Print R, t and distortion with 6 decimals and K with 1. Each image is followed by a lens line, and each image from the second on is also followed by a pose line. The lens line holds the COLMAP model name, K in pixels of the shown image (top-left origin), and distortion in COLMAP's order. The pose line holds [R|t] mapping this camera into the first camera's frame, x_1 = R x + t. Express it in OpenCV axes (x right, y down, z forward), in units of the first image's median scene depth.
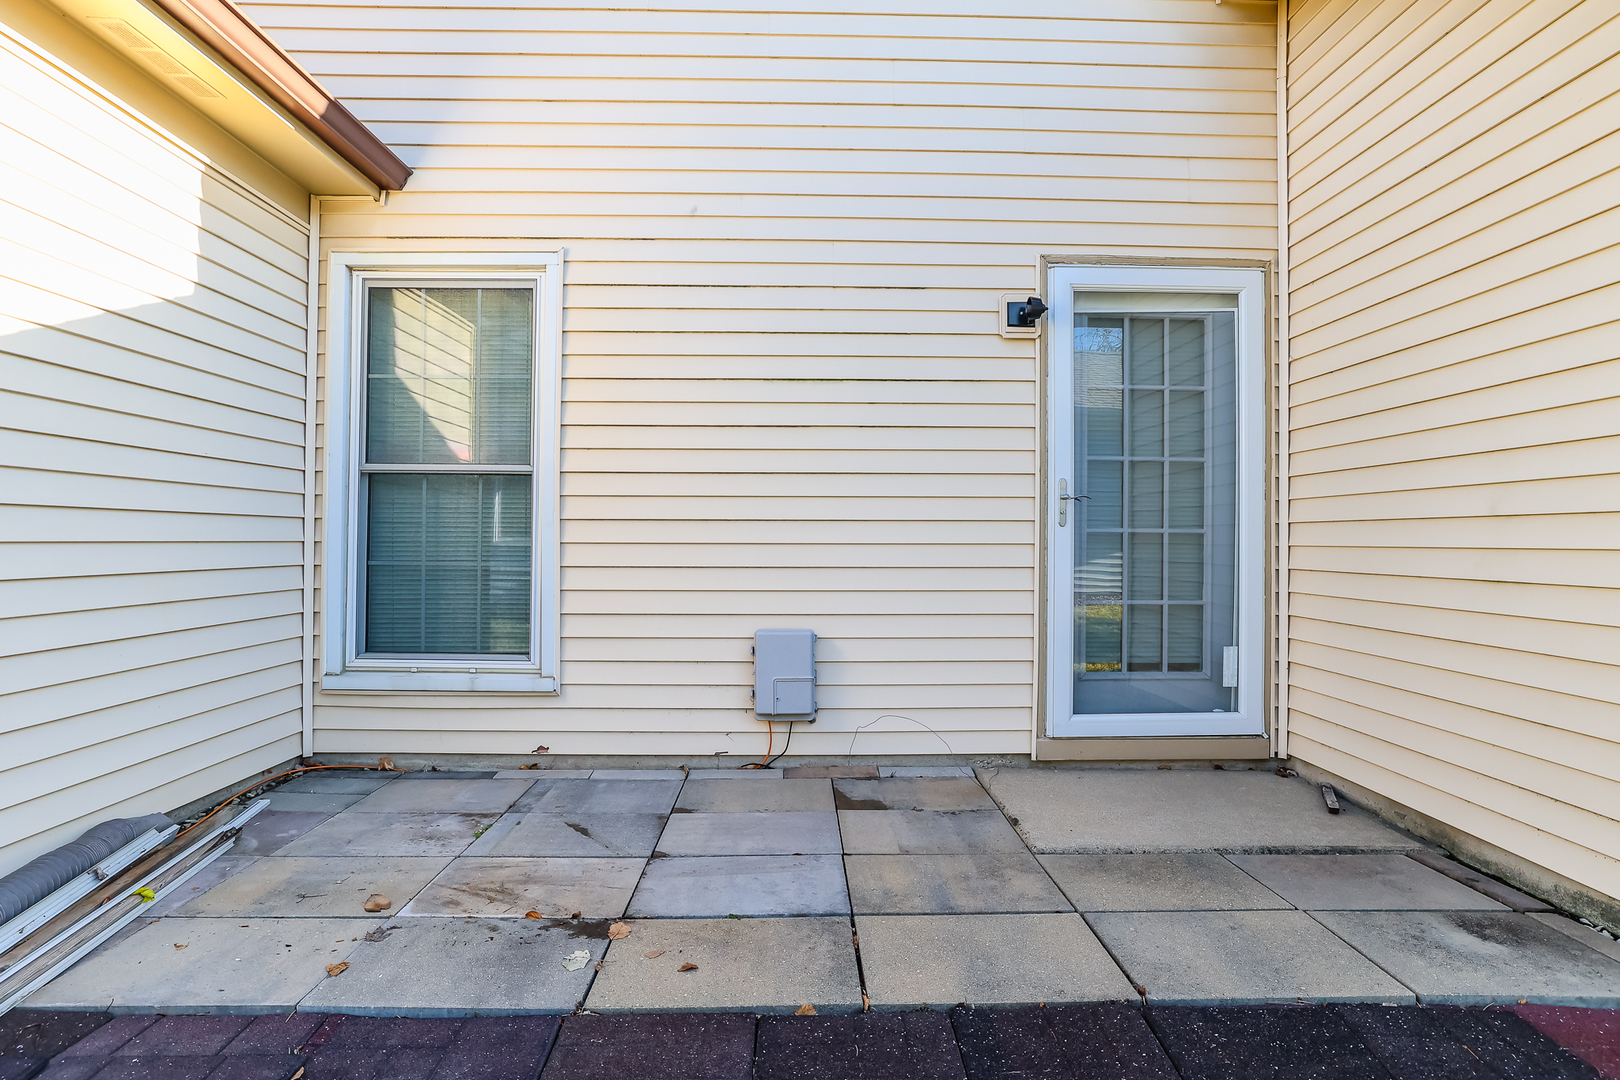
lens RADIAL K [[805.6, 0, 816.2], [0, 805.6, 529.5], [0, 0, 1]] dist [-0.028373, 0.007463]
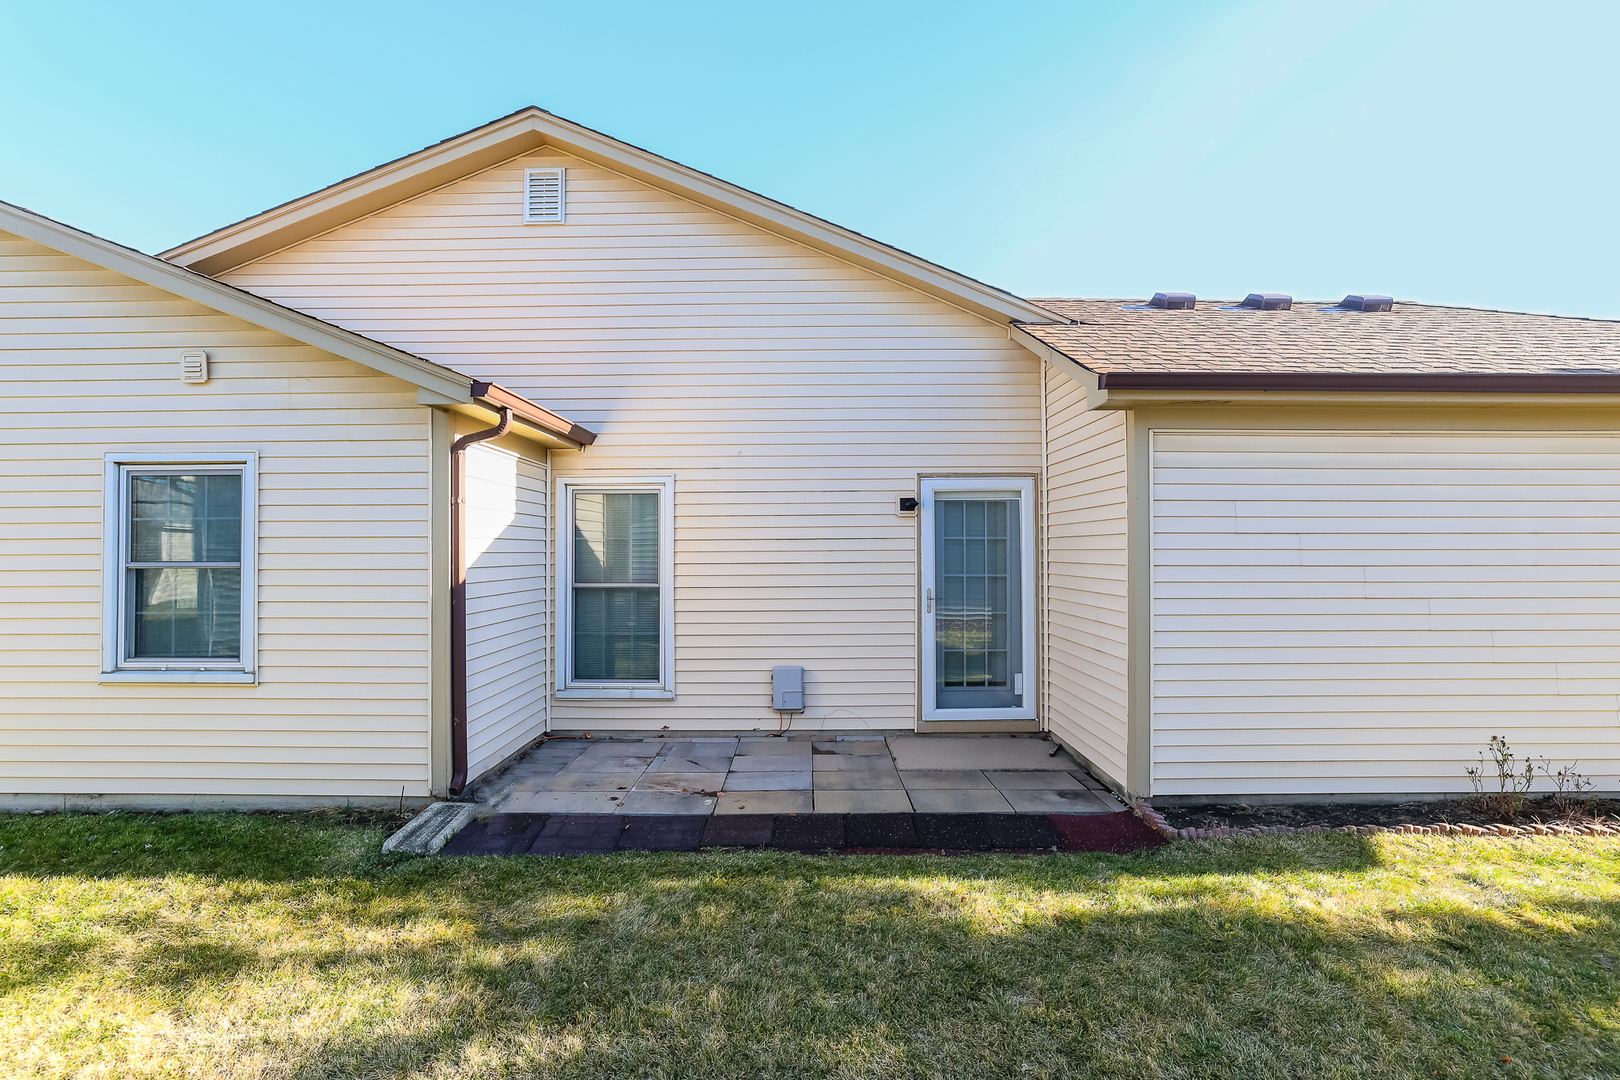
lens RADIAL K [[709.9, 0, 808.2], [0, 709.9, 539.9], [0, 0, 1]] dist [-0.033402, 0.007066]
pose [[0.999667, -0.010060, -0.023764, 0.055517], [0.009861, 0.999916, -0.008438, -0.171523], [0.023847, 0.008201, 0.999682, -0.743060]]
